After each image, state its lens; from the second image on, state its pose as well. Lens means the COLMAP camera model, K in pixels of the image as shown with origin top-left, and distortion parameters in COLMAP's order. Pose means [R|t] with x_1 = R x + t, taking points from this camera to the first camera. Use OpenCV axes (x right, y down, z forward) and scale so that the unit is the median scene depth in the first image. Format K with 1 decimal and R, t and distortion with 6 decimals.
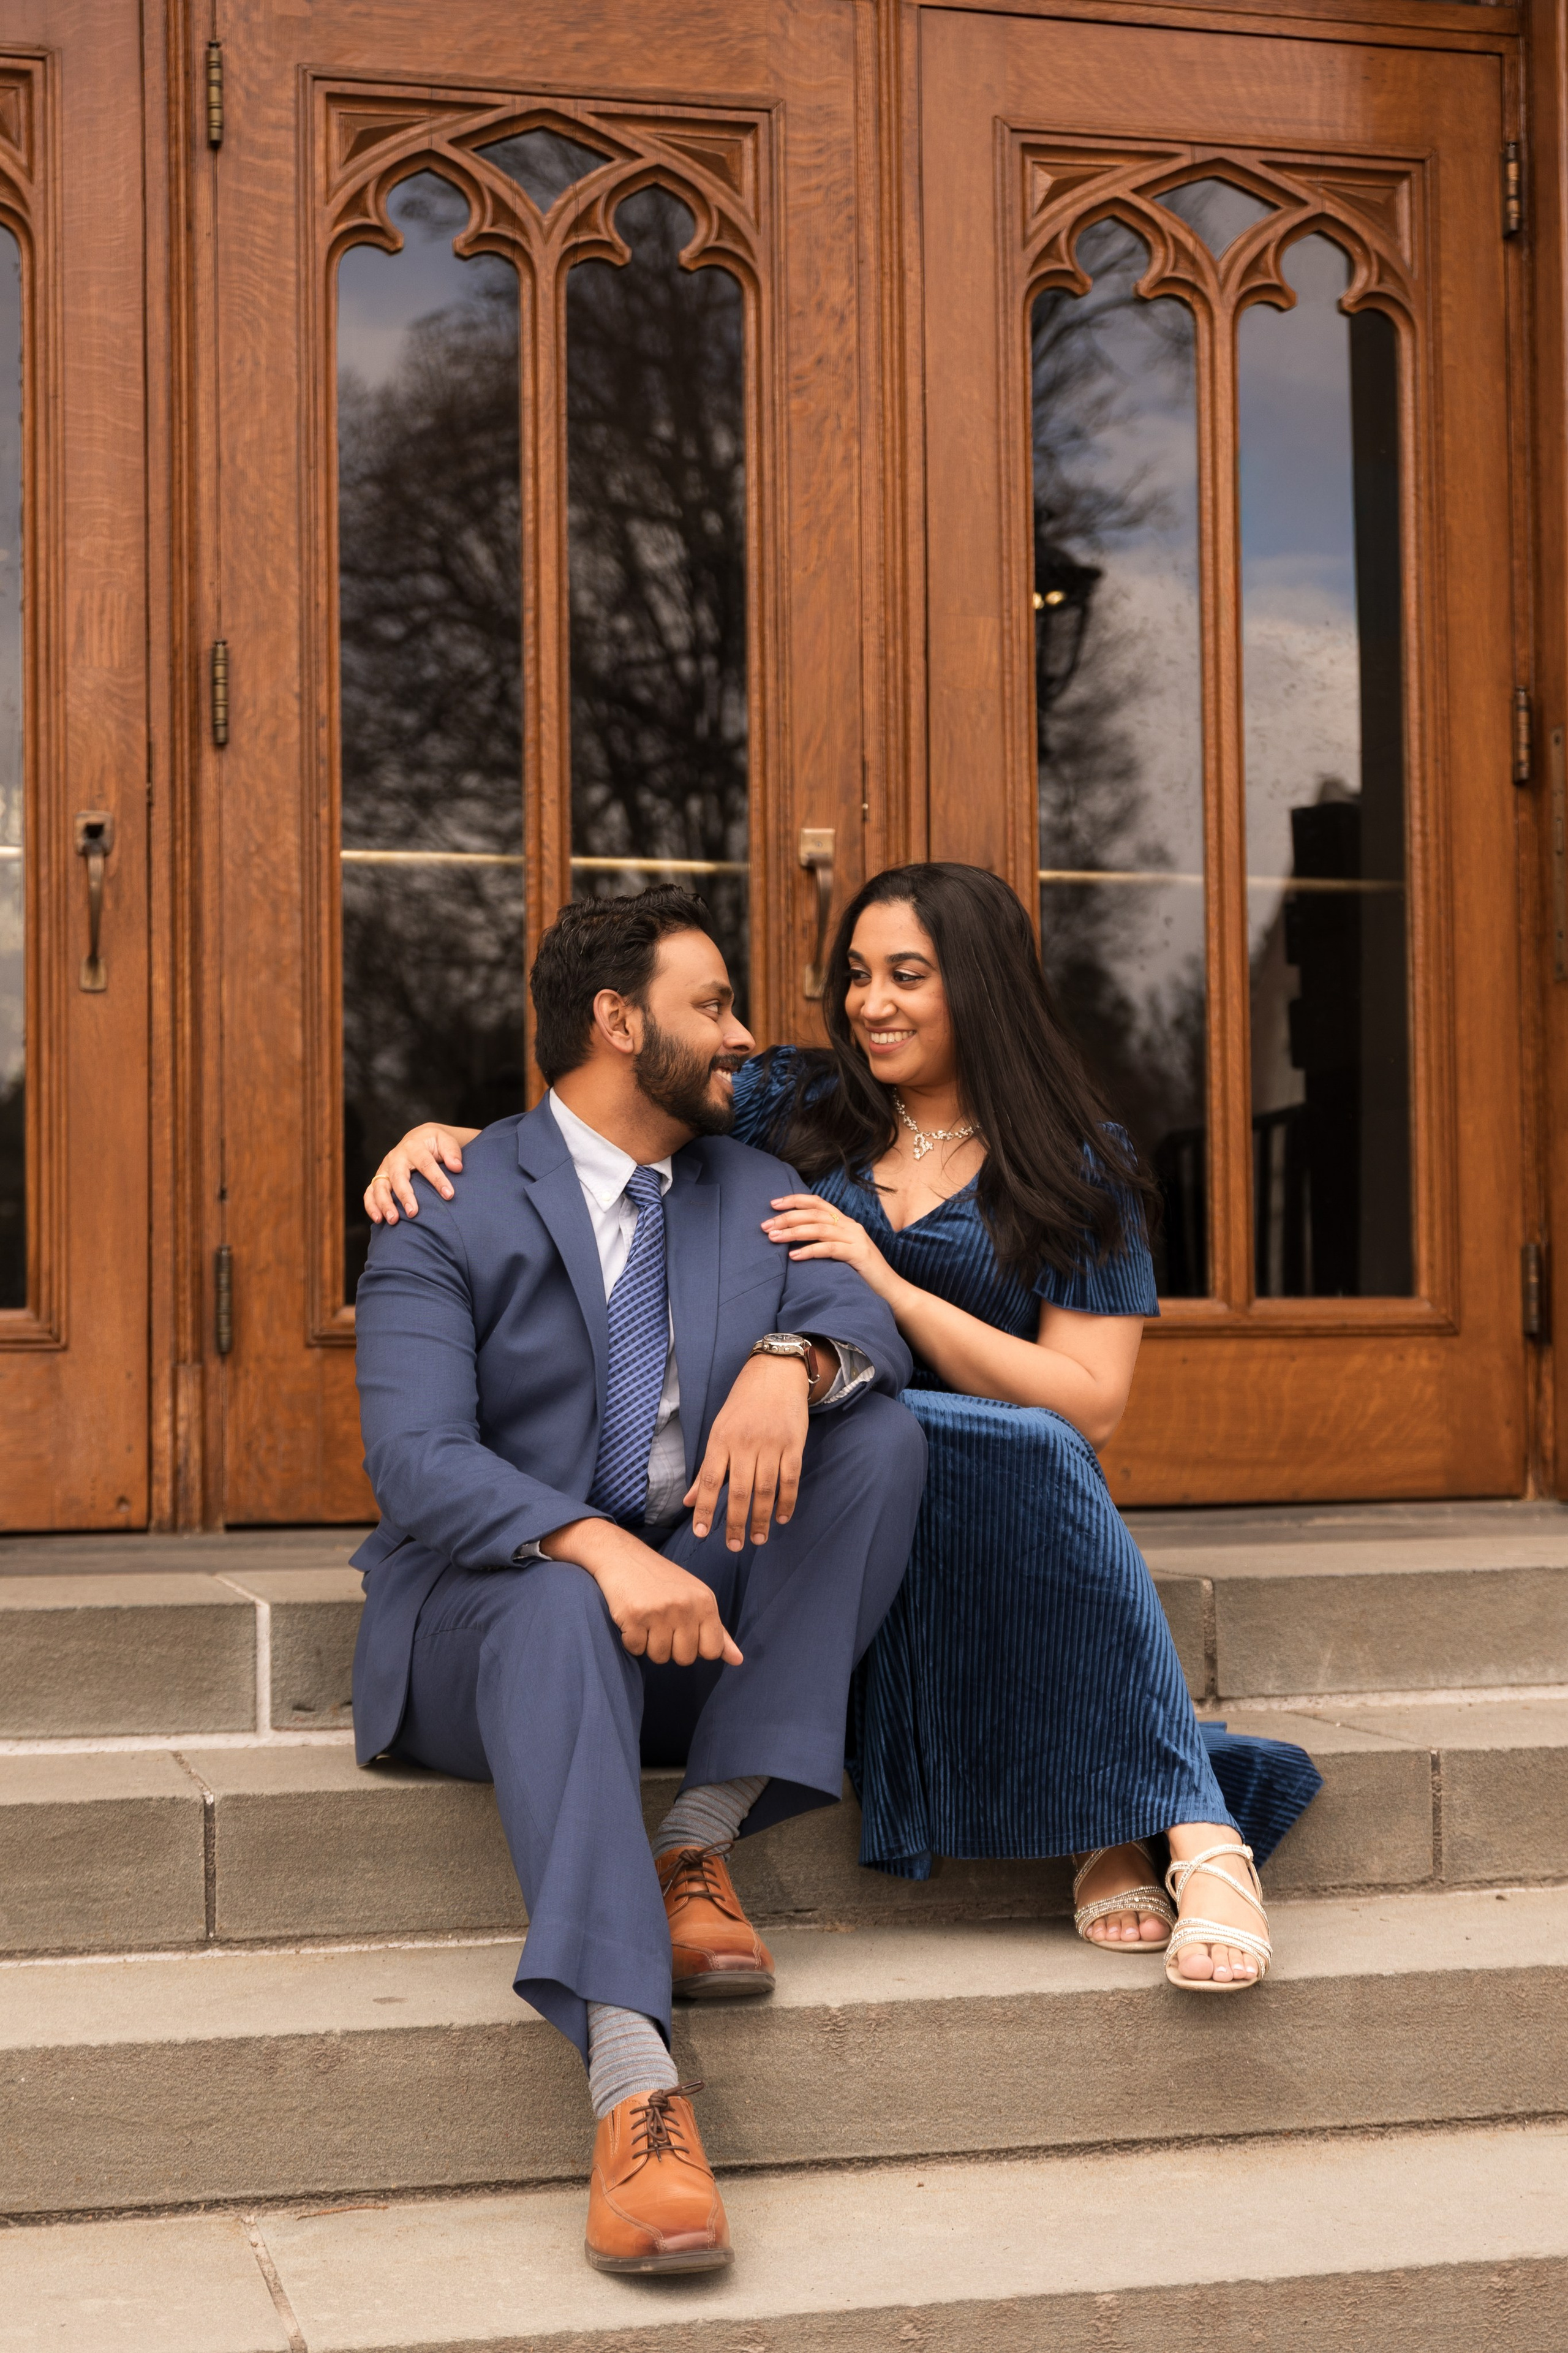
lens RADIAL K [[3488.7, 0, 783.6], [0, 3488.7, 1237.6], [0, 0, 1]] dist [-0.001213, -0.053768]
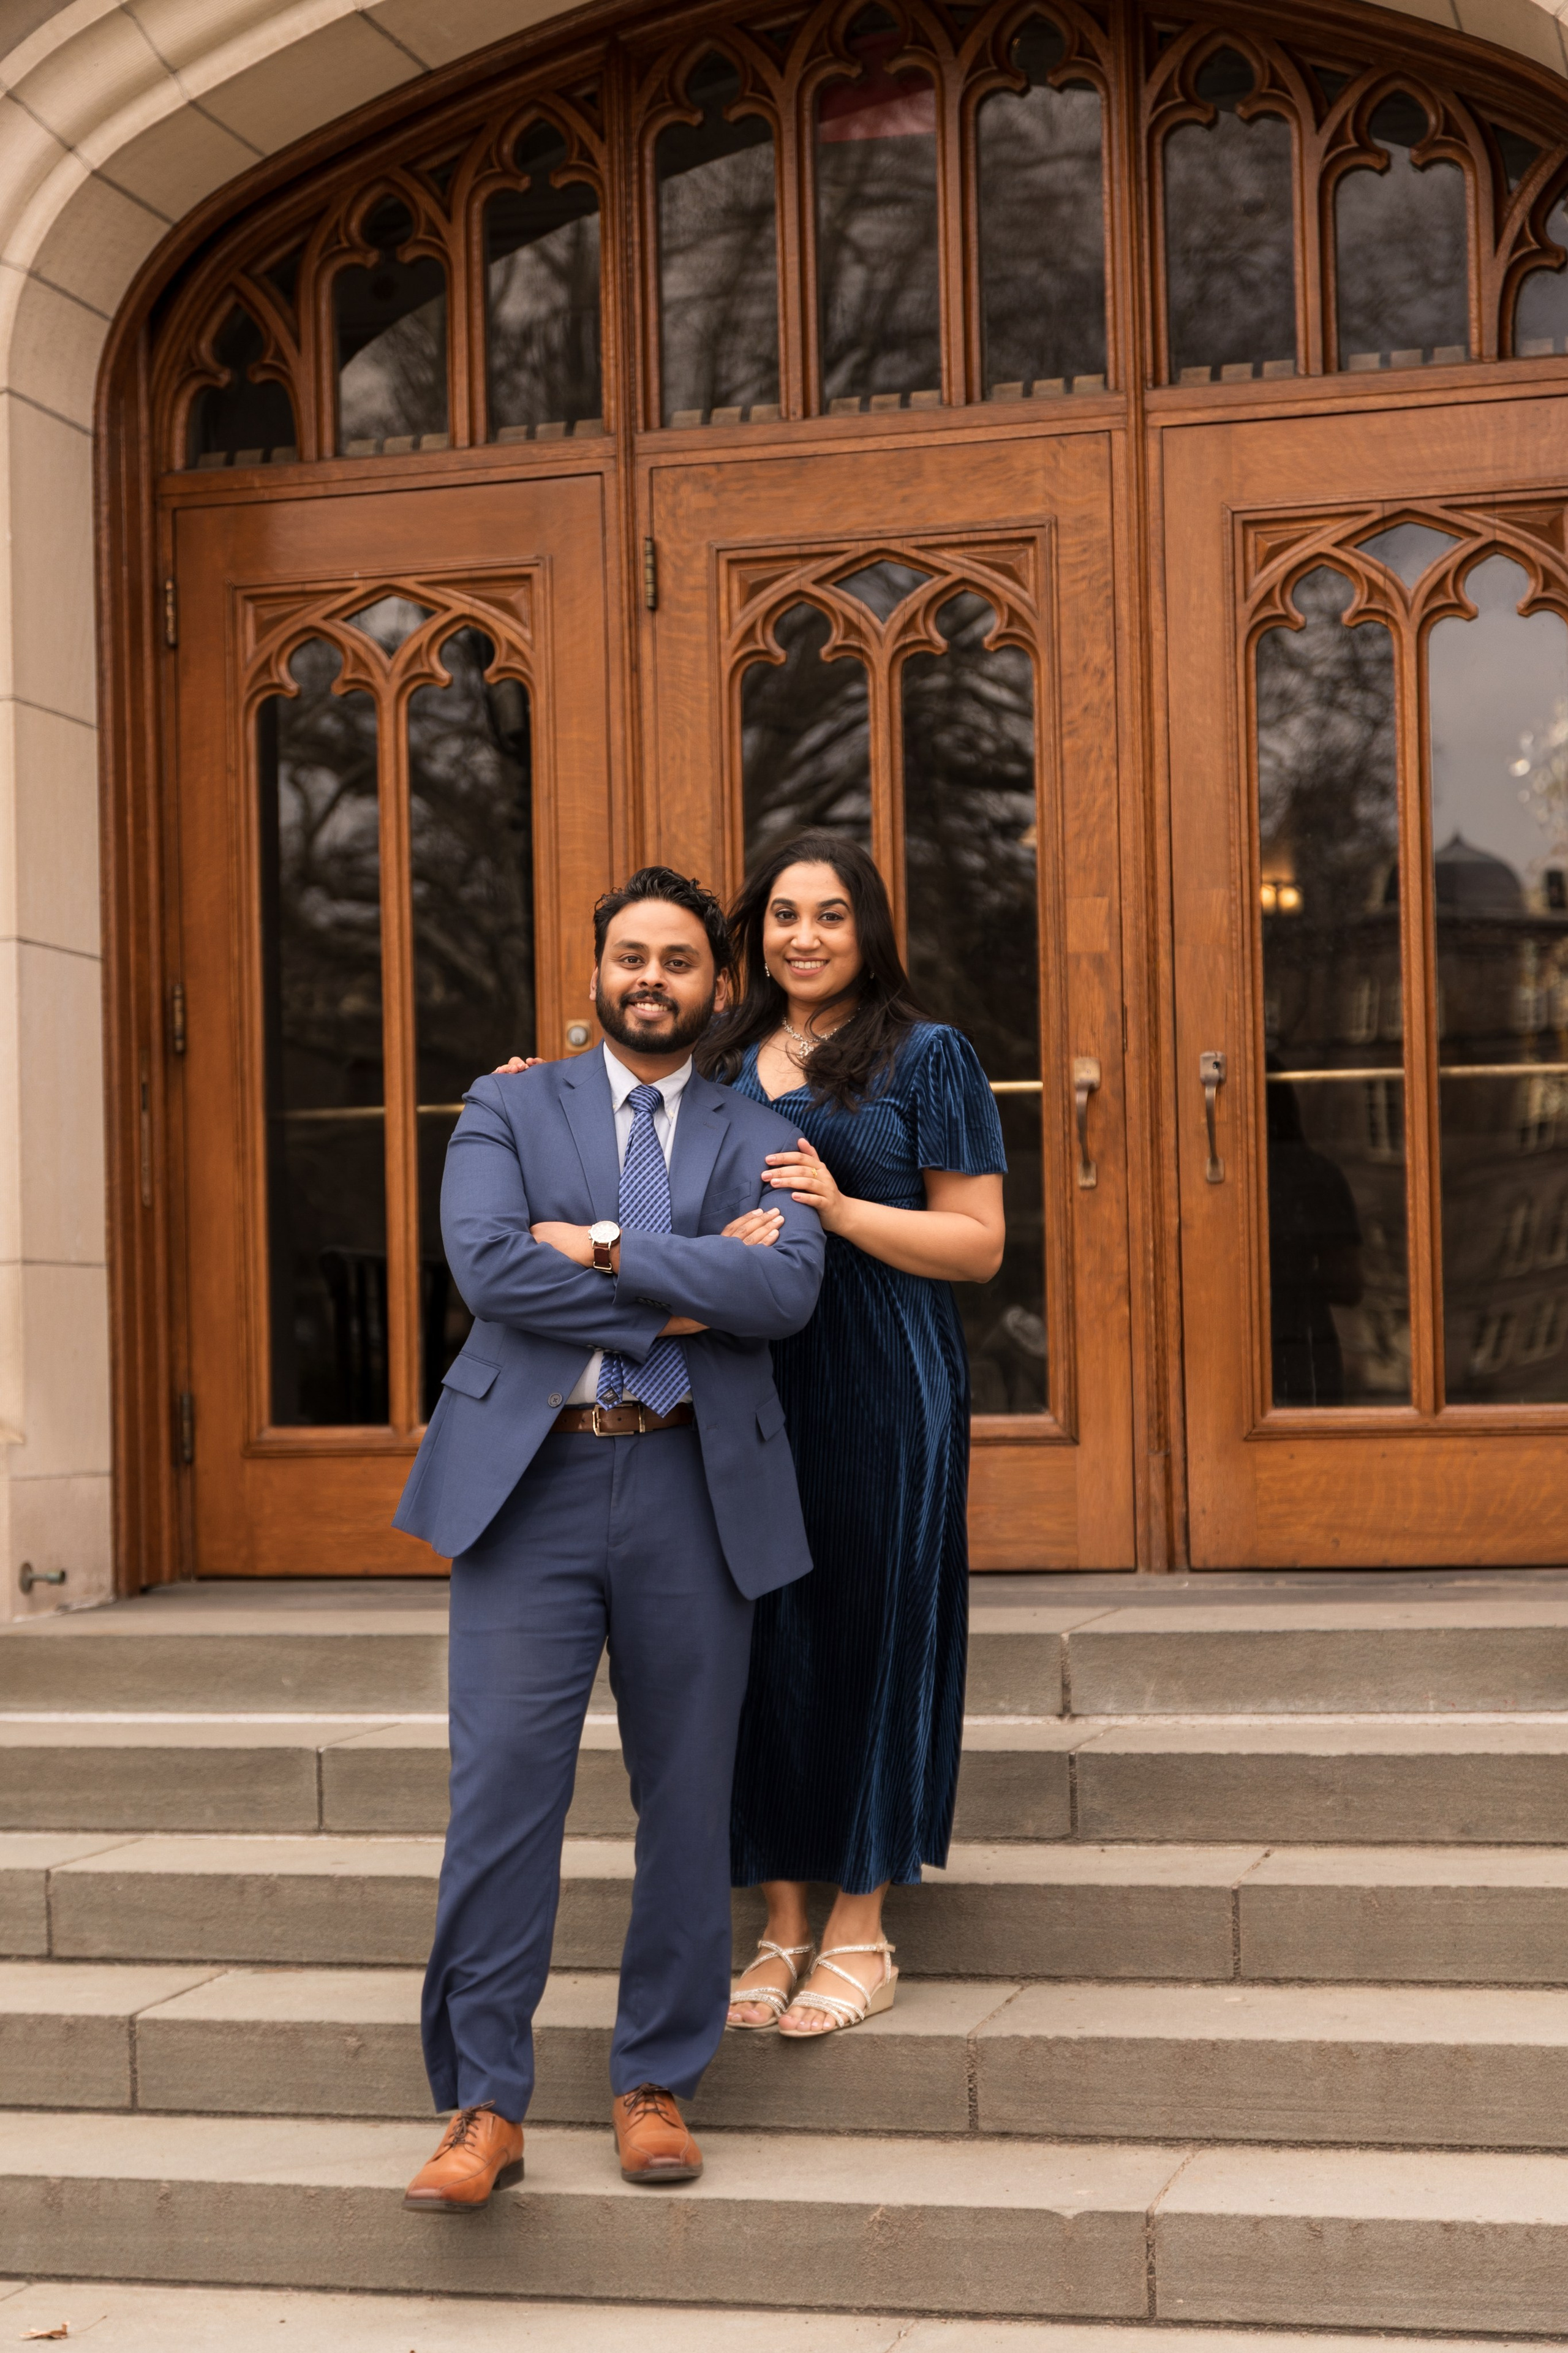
lens RADIAL K [[4027.3, 0, 784.0], [0, 4027.3, 1176.5], [0, 0, 1]] dist [-0.002075, 0.063875]
pose [[0.884584, -0.027015, -0.465598, 0.628803], [0.029680, 0.999558, -0.001609, -0.073534], [0.465436, -0.012396, 0.884995, -0.428063]]
